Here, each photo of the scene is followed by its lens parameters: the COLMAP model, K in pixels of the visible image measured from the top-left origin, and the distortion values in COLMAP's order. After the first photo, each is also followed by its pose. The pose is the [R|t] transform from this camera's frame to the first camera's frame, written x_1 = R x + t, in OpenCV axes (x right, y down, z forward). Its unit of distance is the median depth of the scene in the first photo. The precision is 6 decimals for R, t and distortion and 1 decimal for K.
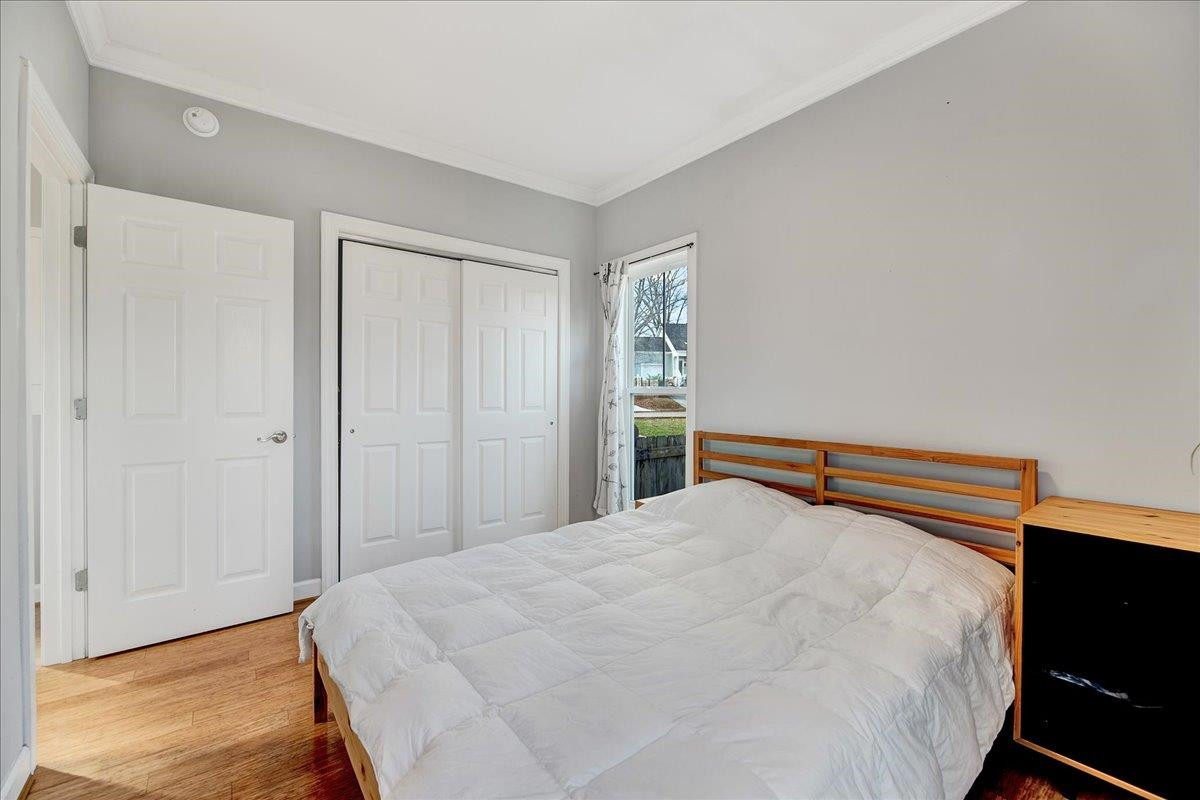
lens RADIAL K [[484.5, 0, 604.8], [0, 484.5, 389.0], [0, 0, 1]] dist [0.012757, -0.000096]
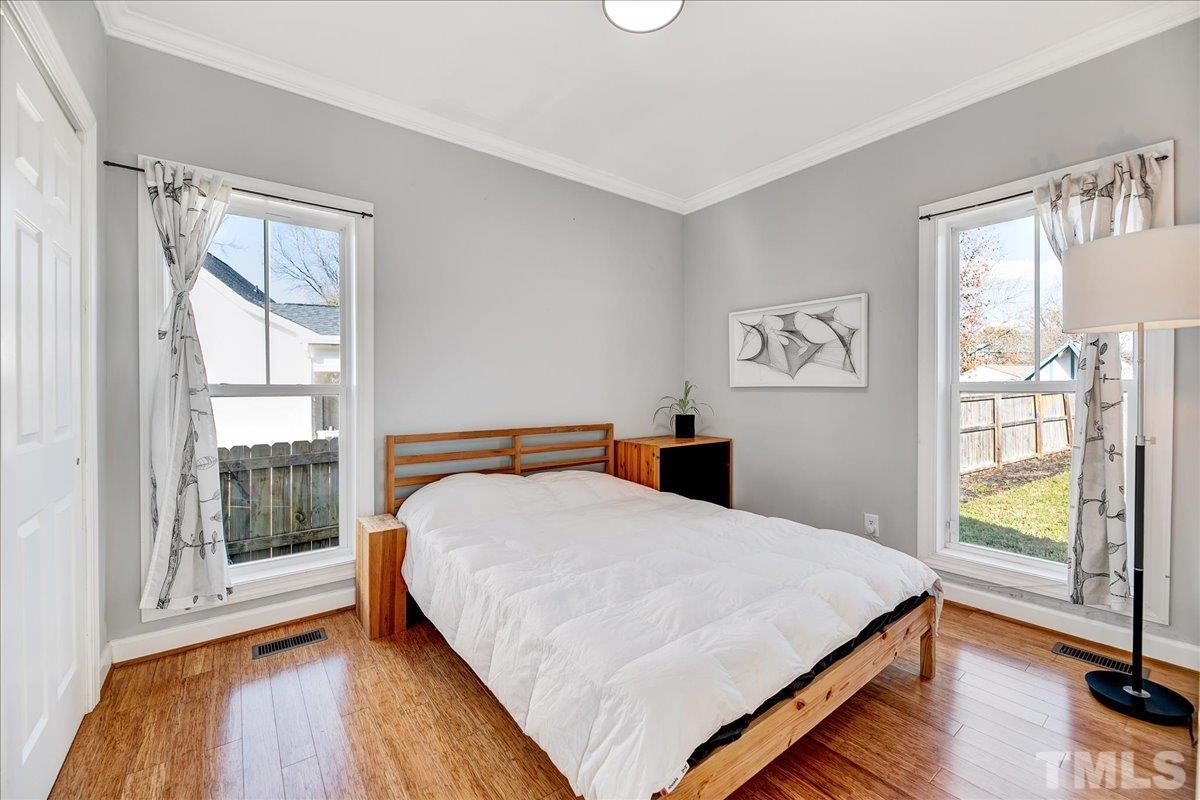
lens RADIAL K [[484.5, 0, 604.8], [0, 484.5, 389.0], [0, 0, 1]] dist [0.012757, -0.000096]
pose [[0.010254, -0.004365, 0.999938, -0.851543], [-0.006145, 0.999971, 0.004428, -0.007288], [-0.999929, -0.006190, 0.010227, 0.755232]]
